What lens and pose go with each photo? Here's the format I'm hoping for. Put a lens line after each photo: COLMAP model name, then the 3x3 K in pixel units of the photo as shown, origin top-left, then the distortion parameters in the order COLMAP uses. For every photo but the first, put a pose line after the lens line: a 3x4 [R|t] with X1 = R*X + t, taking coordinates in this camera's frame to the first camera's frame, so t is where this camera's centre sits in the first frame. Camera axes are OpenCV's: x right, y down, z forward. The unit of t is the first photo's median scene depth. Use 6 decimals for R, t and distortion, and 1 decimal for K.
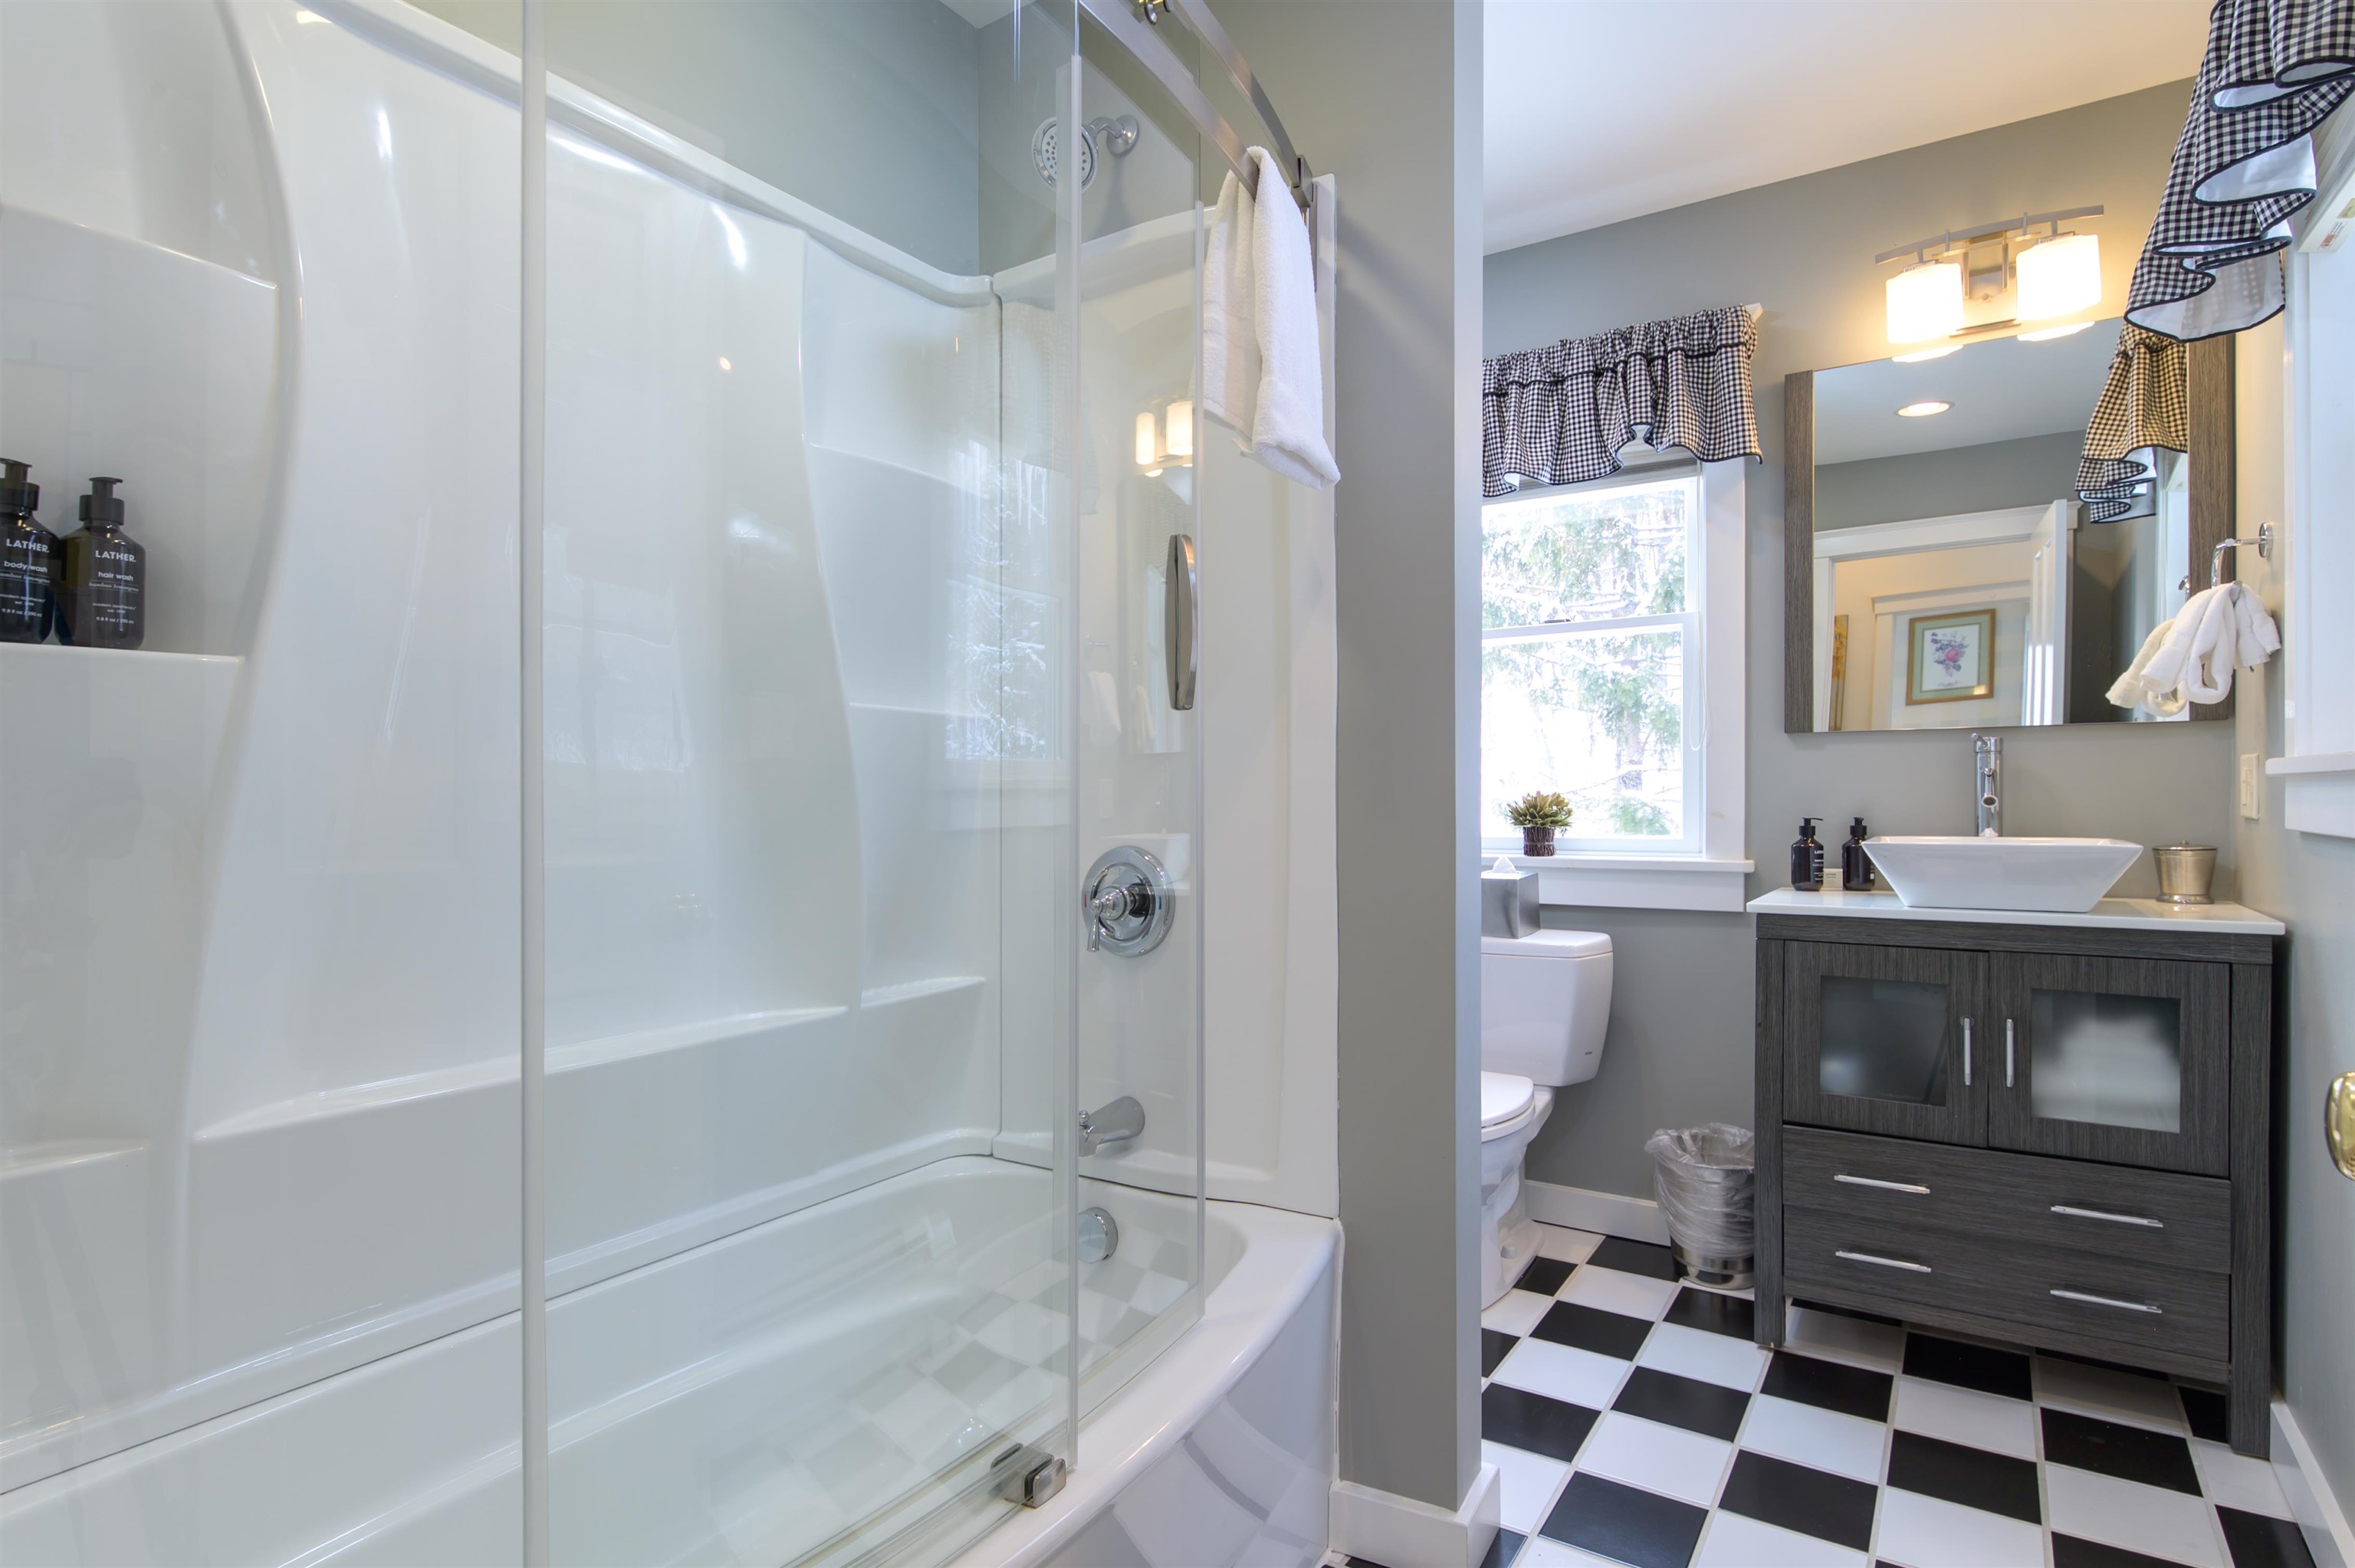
lens RADIAL K [[1191.5, 0, 1186.8], [0, 1191.5, 796.1], [0, 0, 1]] dist [0.011815, -0.011913]
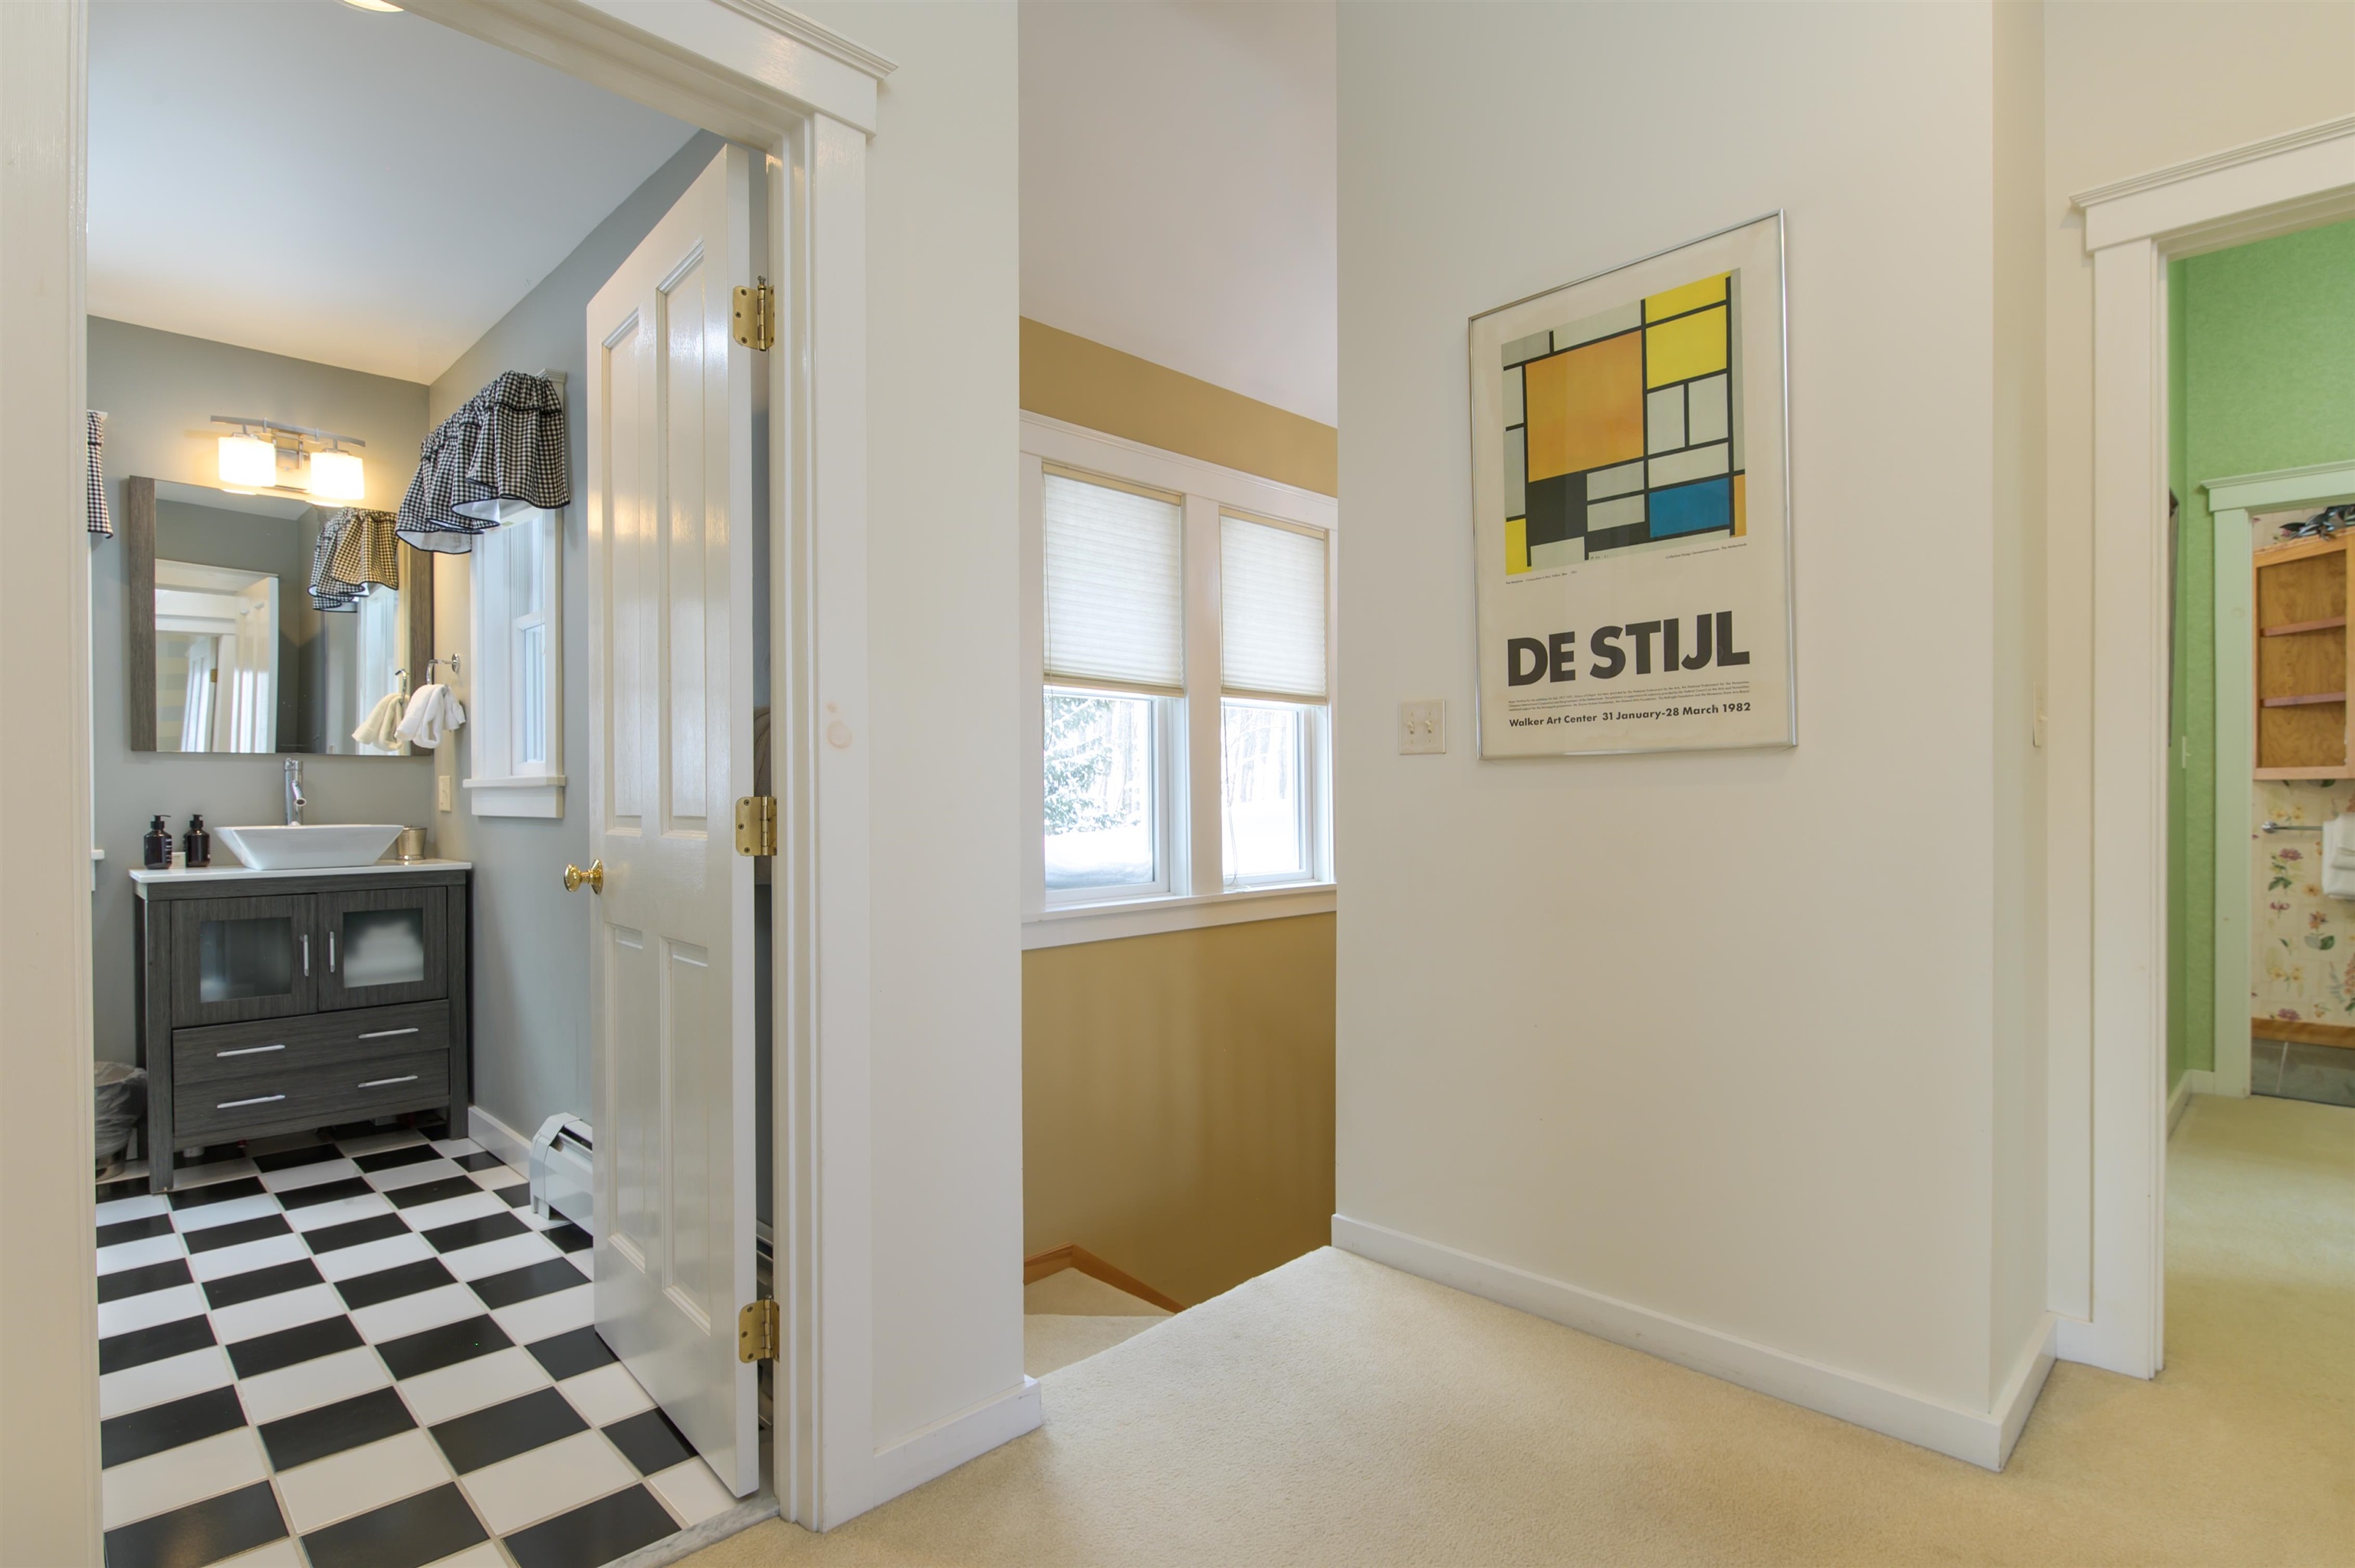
lens RADIAL K [[1191.5, 0, 1186.8], [0, 1191.5, 796.1], [0, 0, 1]] dist [0.011815, -0.011913]
pose [[0.198256, 0.005073, 0.980137, -0.679698], [0.003566, 0.999976, -0.005897, 0.010517], [-0.980144, 0.004664, 0.198233, -0.479409]]
